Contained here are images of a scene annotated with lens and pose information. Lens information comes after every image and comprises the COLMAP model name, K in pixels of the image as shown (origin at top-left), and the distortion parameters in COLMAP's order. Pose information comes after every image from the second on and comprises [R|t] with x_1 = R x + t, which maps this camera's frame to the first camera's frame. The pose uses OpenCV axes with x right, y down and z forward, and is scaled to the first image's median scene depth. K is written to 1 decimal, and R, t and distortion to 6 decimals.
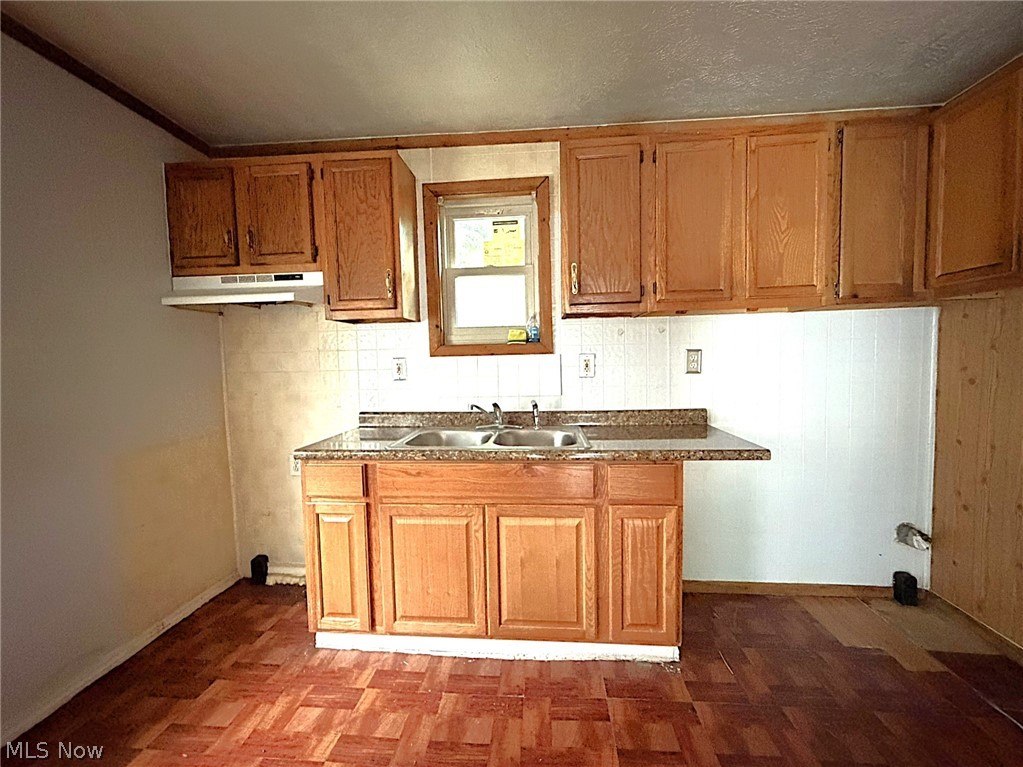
lens RADIAL K [[407.8, 0, 508.6], [0, 407.8, 377.3], [0, 0, 1]] dist [-0.002054, 0.000103]
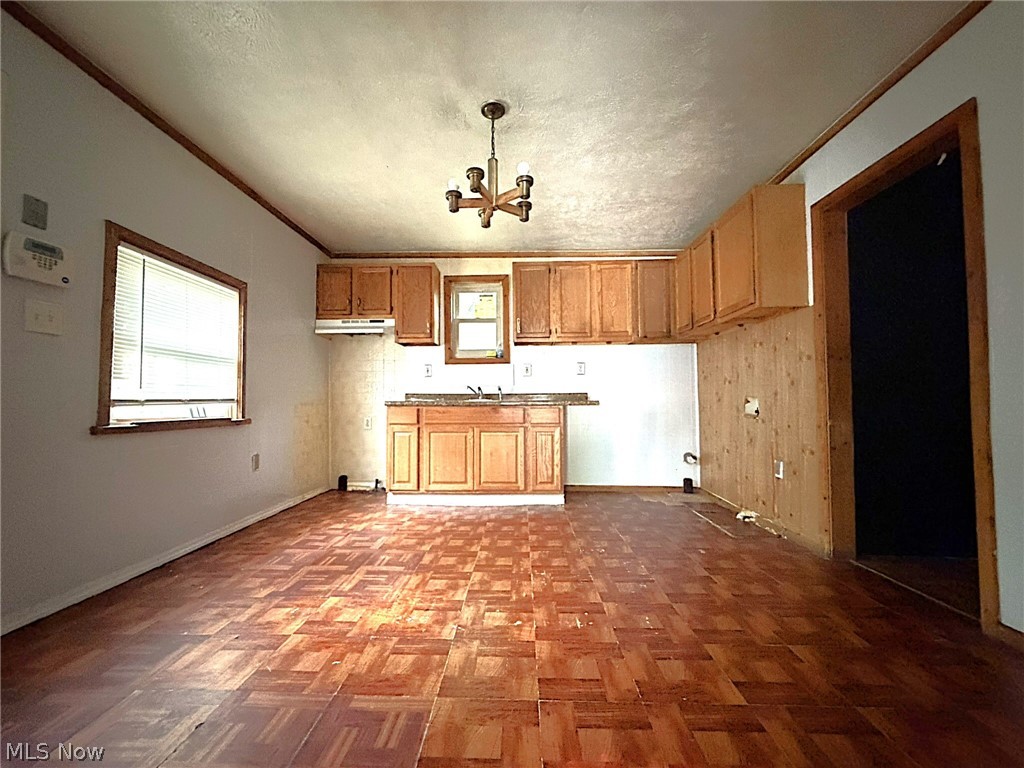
lens RADIAL K [[408.2, 0, 511.5], [0, 408.2, 380.8], [0, 0, 1]] dist [-0.002054, 0.000103]
pose [[0.998134, 0.017930, 0.058363, 0.006894], [-0.012240, 0.995265, -0.096429, 0.217115], [-0.059816, 0.095534, 0.993627, -0.944147]]
